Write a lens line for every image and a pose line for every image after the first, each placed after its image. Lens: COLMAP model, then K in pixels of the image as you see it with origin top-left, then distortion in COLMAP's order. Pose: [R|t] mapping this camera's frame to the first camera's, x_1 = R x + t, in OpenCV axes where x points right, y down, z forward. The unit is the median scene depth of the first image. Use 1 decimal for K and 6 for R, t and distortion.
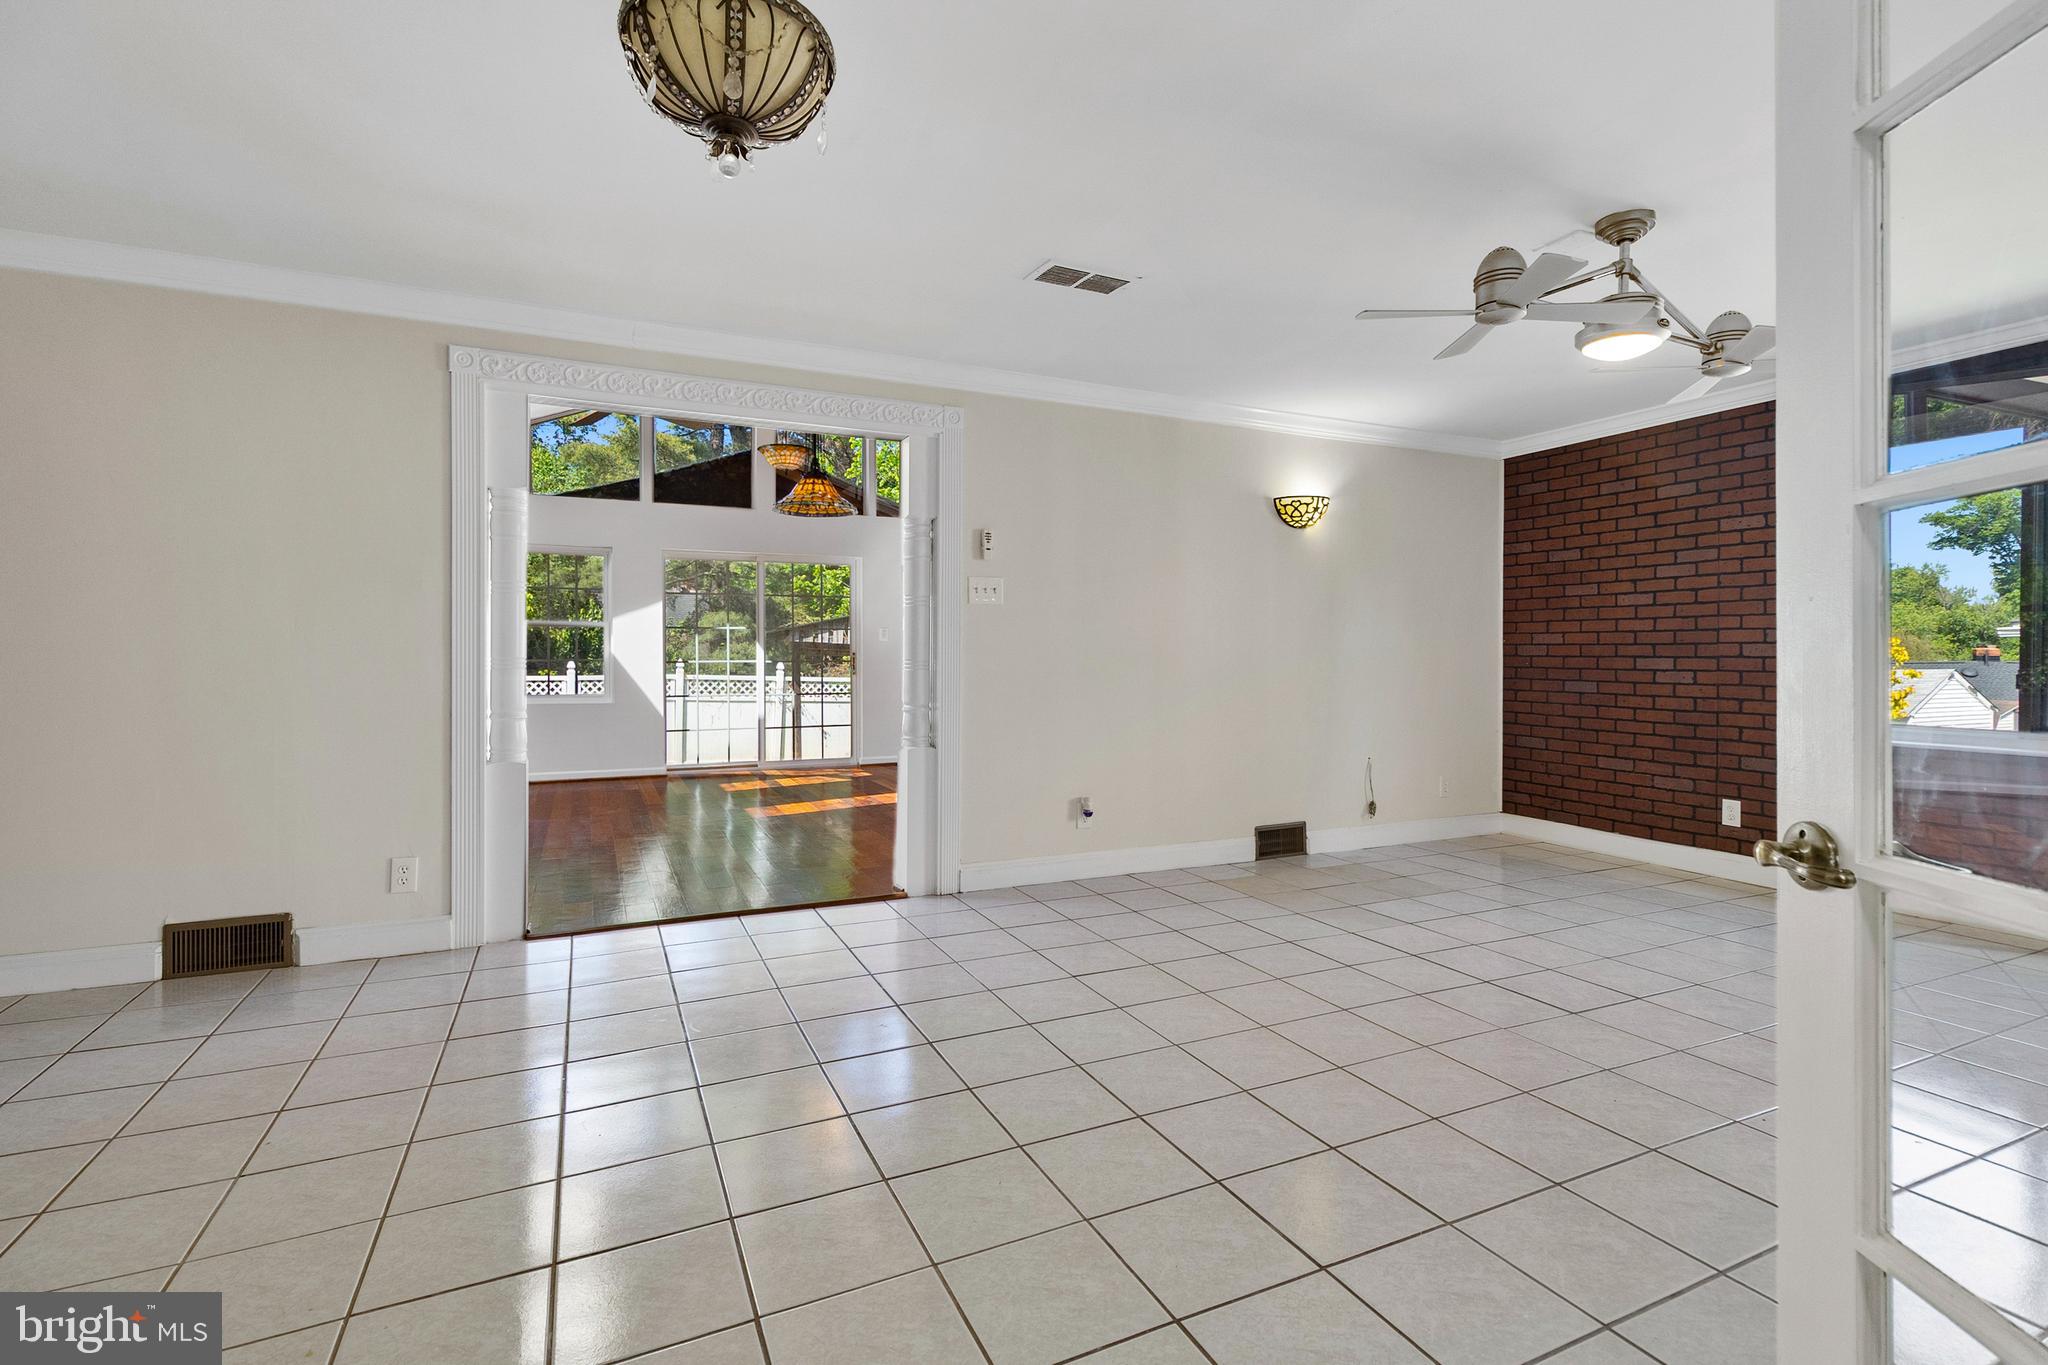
lens RADIAL K [[957.0, 0, 1030.7], [0, 957.0, 663.7], [0, 0, 1]] dist [0.002548, 0.000186]
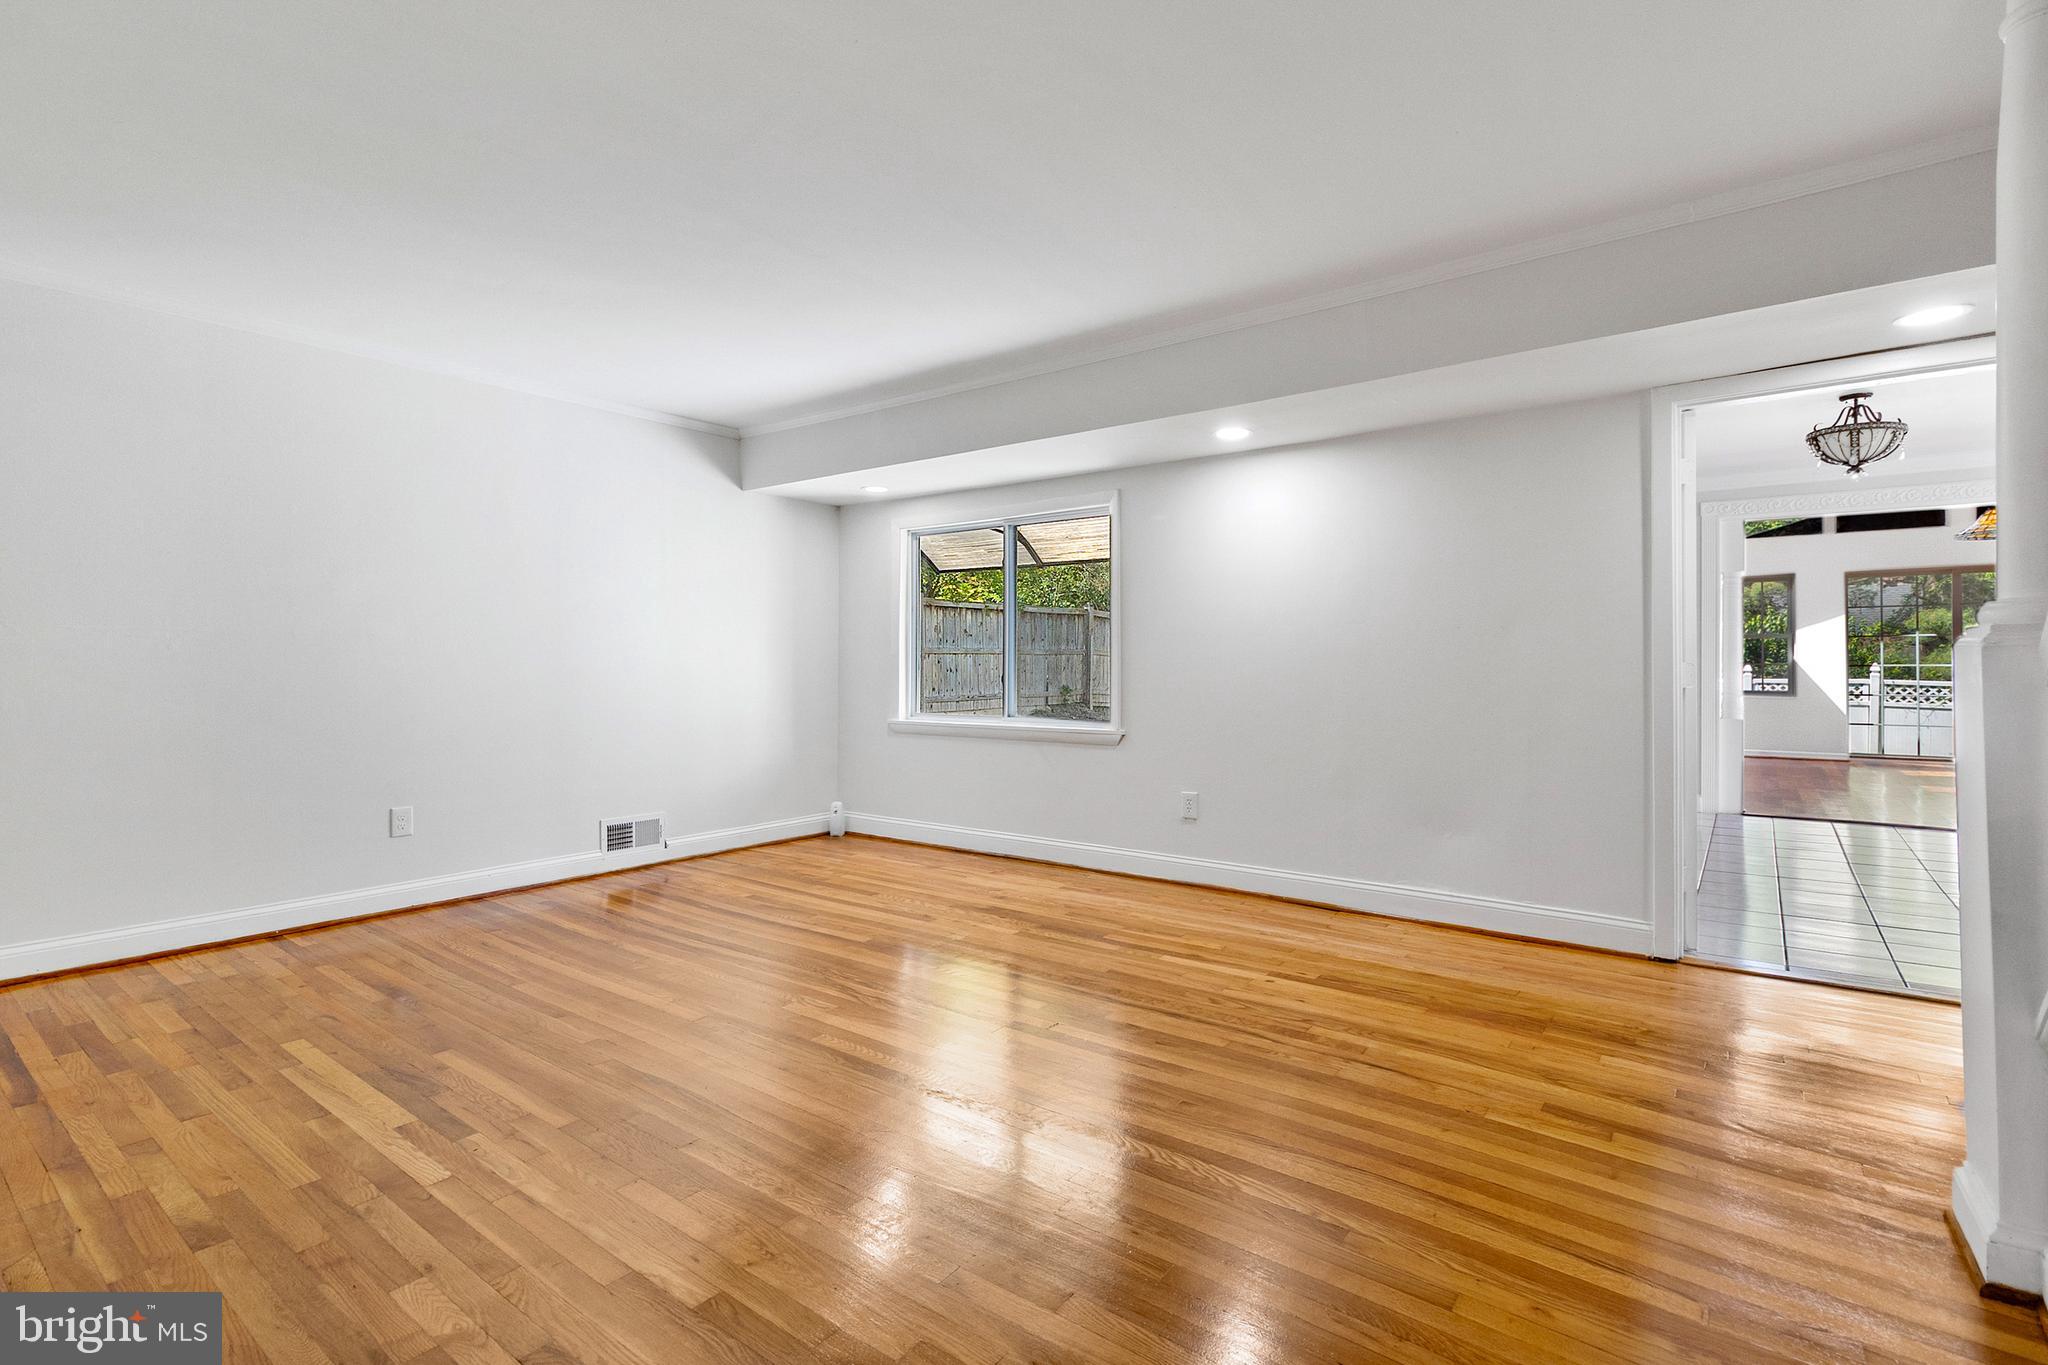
lens RADIAL K [[957.0, 0, 1015.7], [0, 957.0, 670.9], [0, 0, 1]] dist [0.002548, 0.000186]
pose [[0.460090, 0.006232, -0.887851, 0.200398], [-0.002113, 0.999980, 0.005924, -0.001894], [0.887870, -0.000850, 0.460094, -0.467155]]
